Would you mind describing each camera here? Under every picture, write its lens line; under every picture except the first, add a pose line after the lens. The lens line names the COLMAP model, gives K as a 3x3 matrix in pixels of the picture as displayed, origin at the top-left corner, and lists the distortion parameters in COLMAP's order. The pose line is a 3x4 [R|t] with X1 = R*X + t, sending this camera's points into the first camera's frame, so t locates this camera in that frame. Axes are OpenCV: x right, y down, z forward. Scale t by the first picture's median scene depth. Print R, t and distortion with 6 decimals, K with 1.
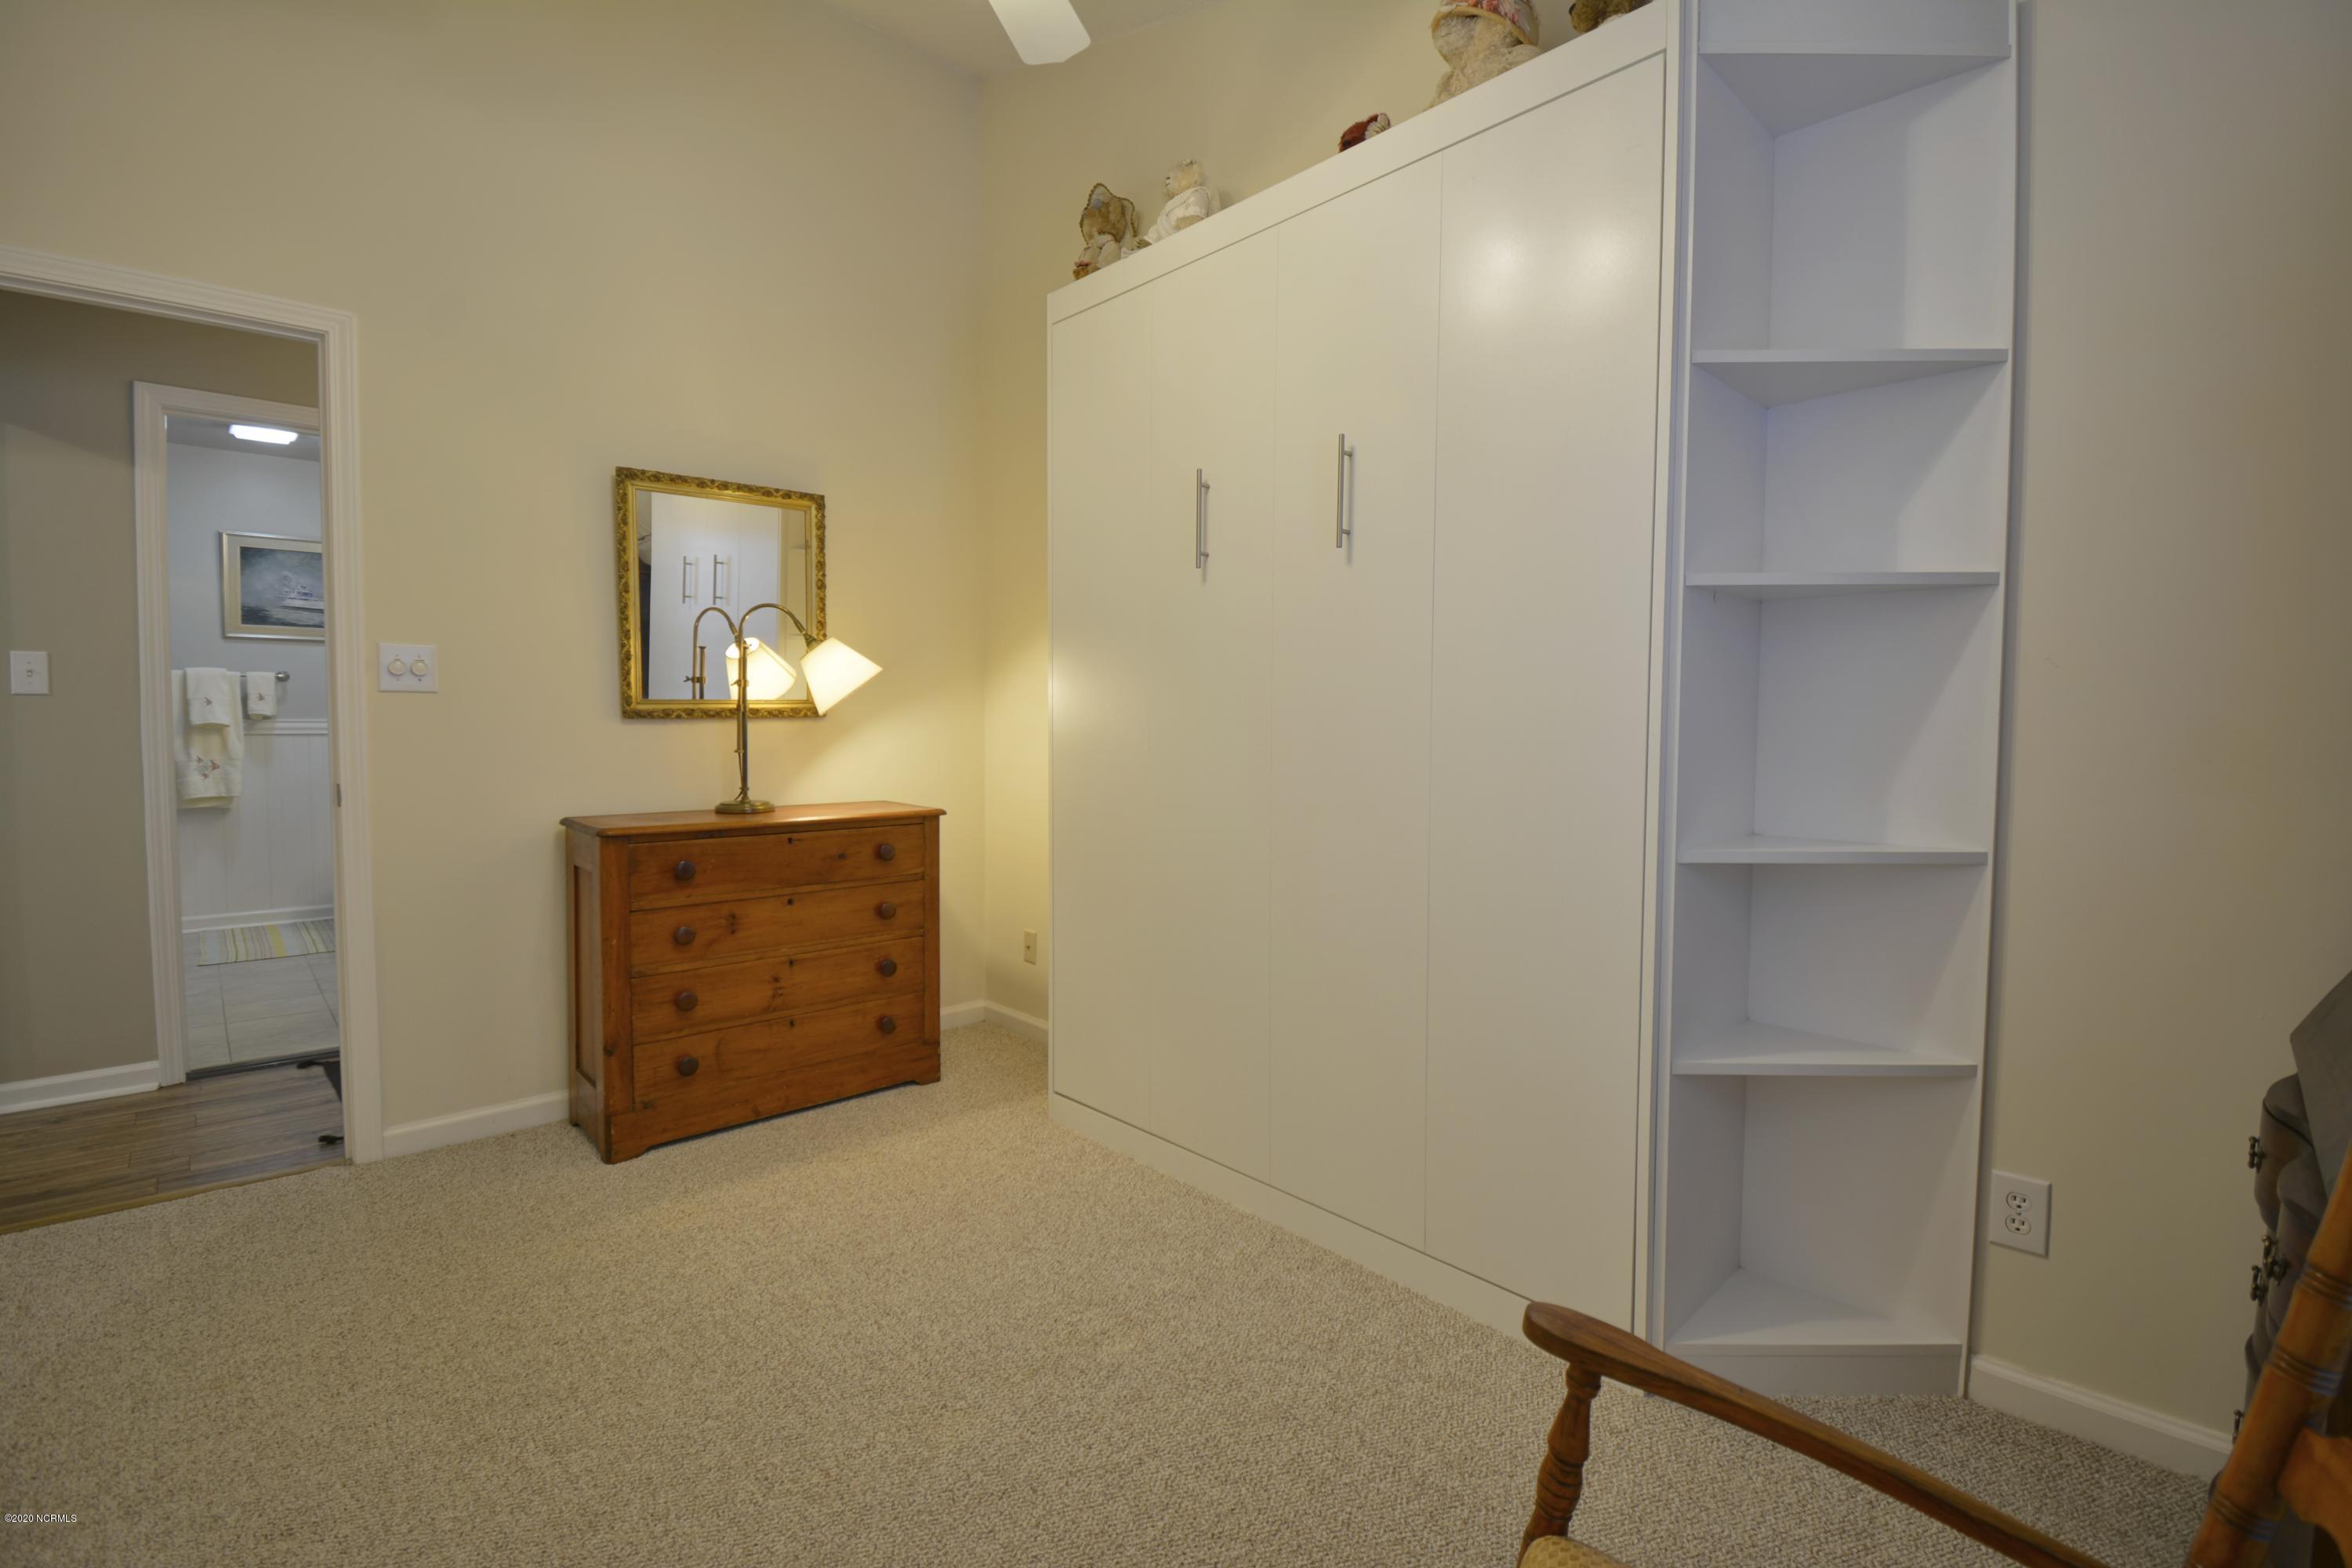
lens RADIAL K [[1108.9, 0, 1178.8], [0, 1108.9, 791.8], [0, 0, 1]] dist [-0.021855, -0.000522]
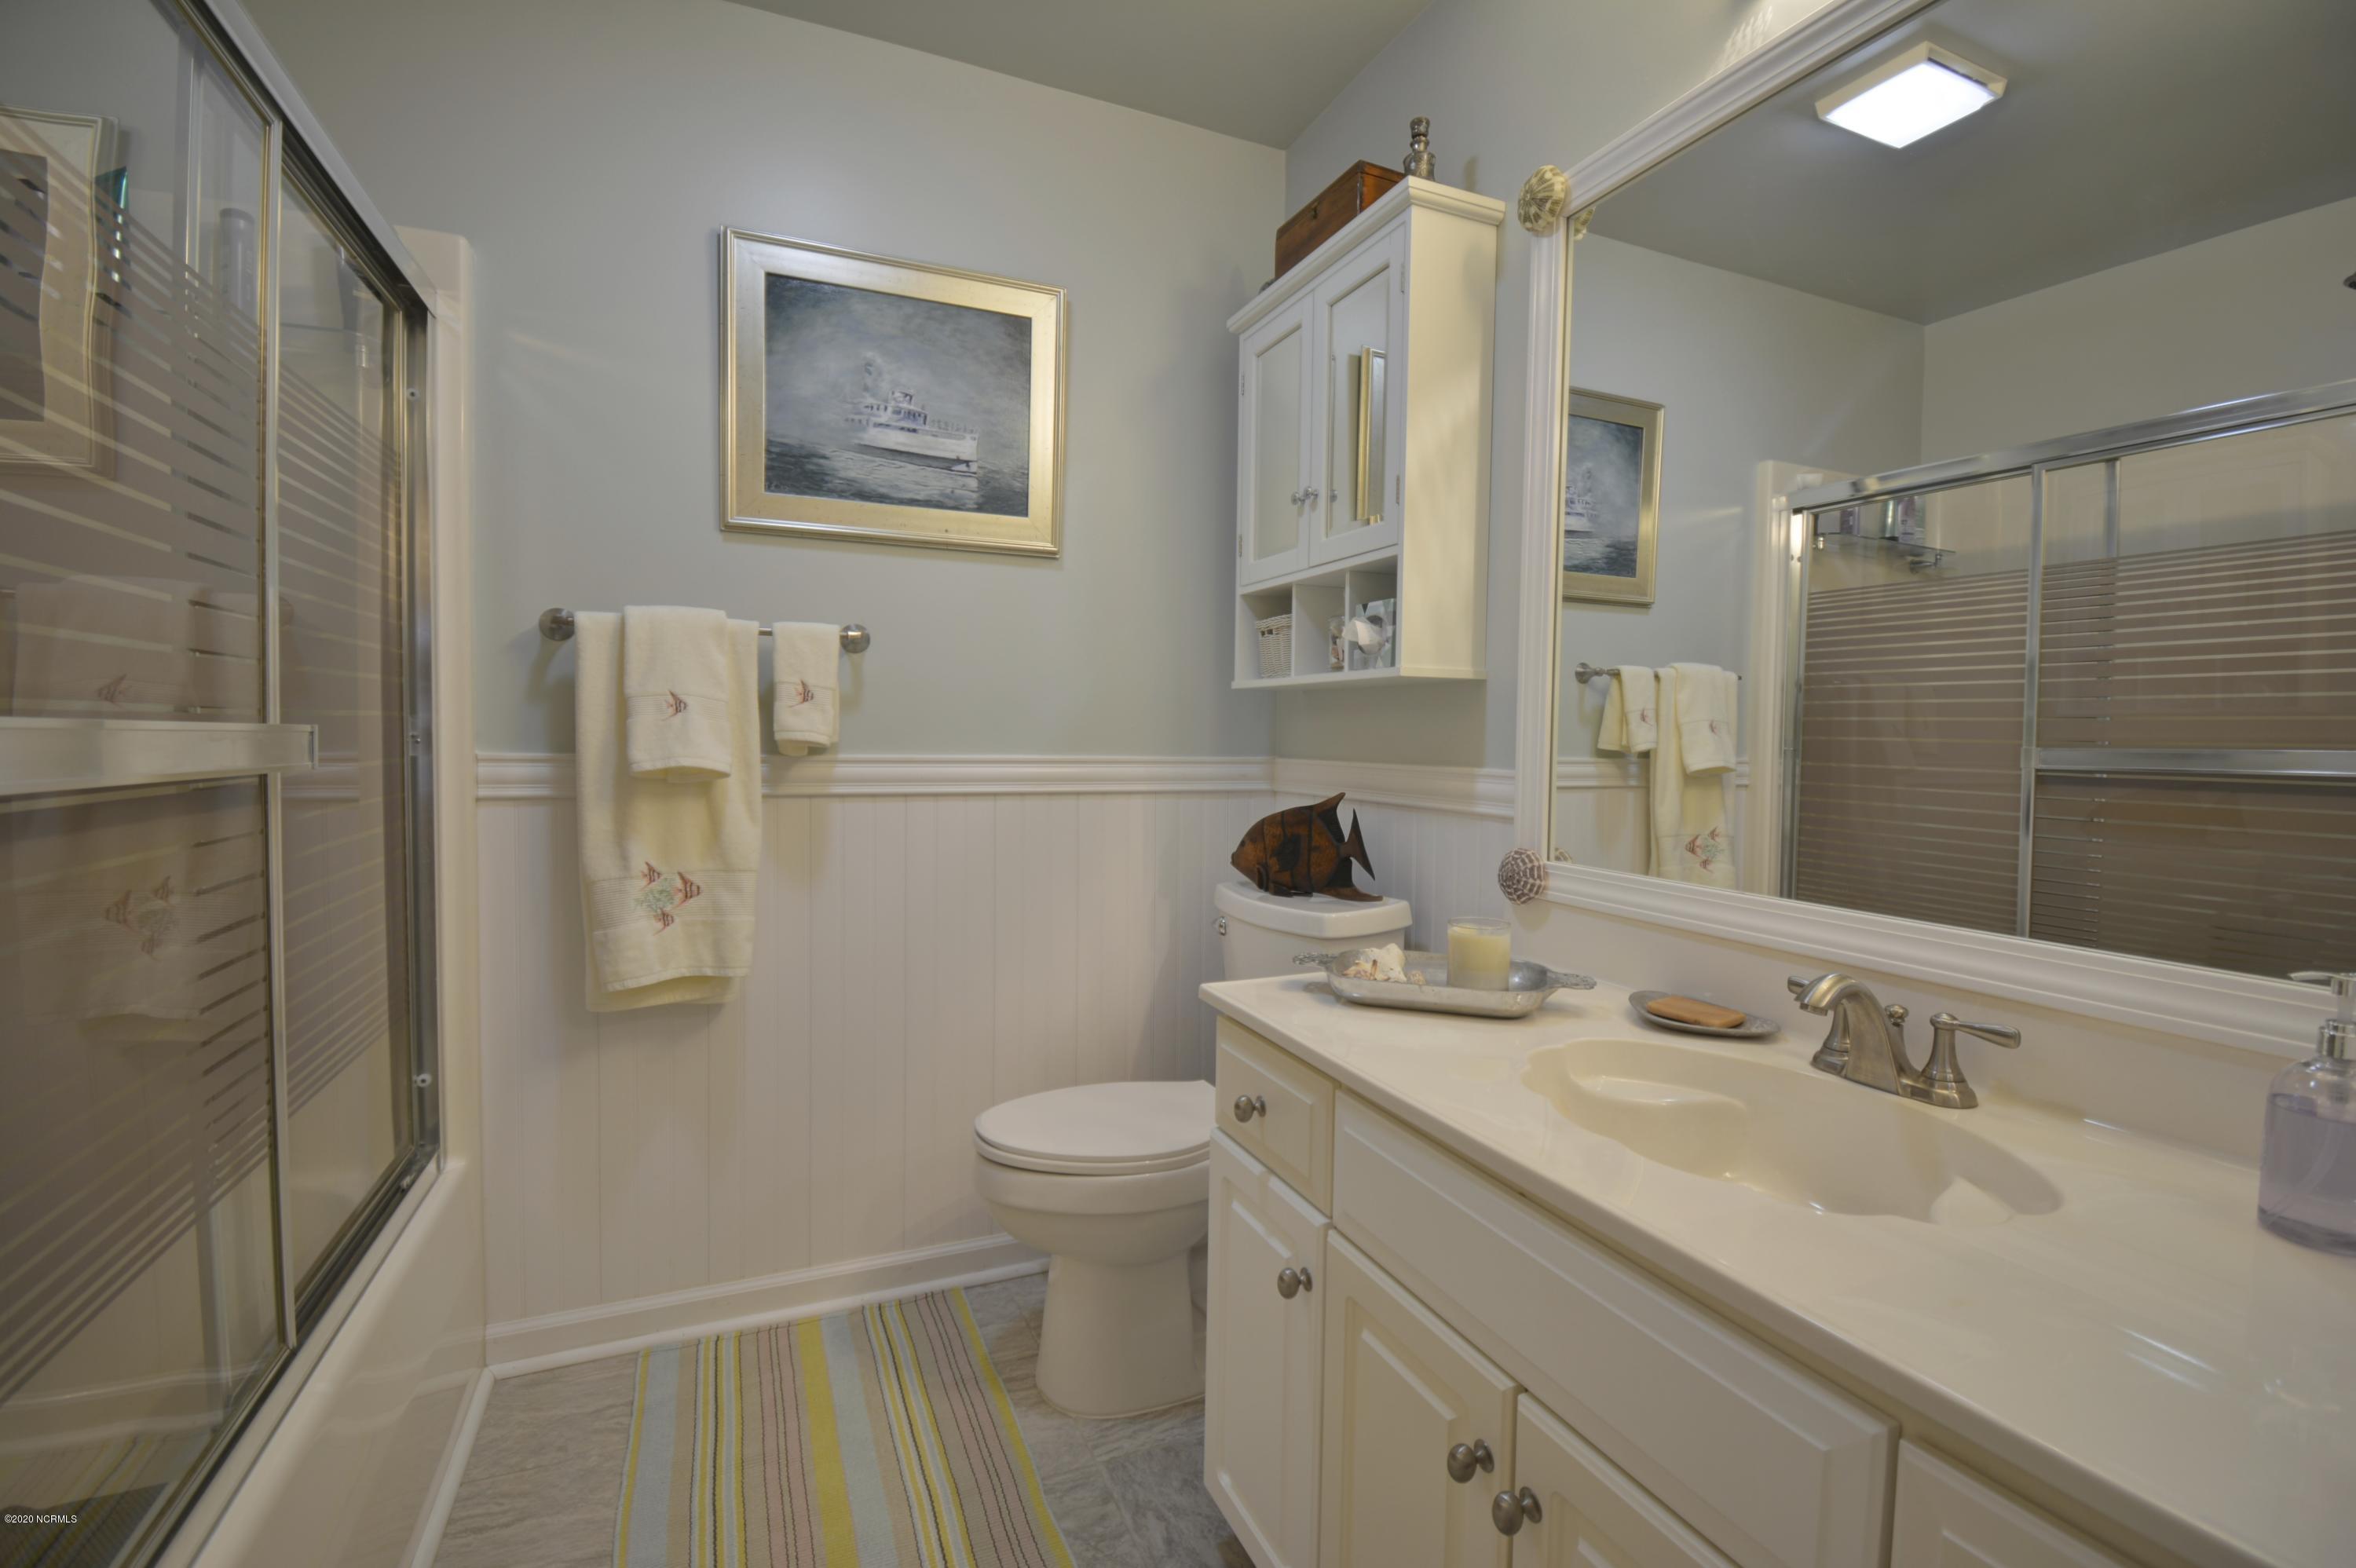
lens RADIAL K [[1036.2, 0, 1157.6], [0, 1036.2, 779.3], [0, 0, 1]] dist [0.007156, -0.019040]
pose [[0.950726, 0.018930, -0.309455, -0.631567], [-0.025131, 0.999555, -0.016066, -0.056356], [0.309013, 0.023051, 0.950778, 0.720115]]
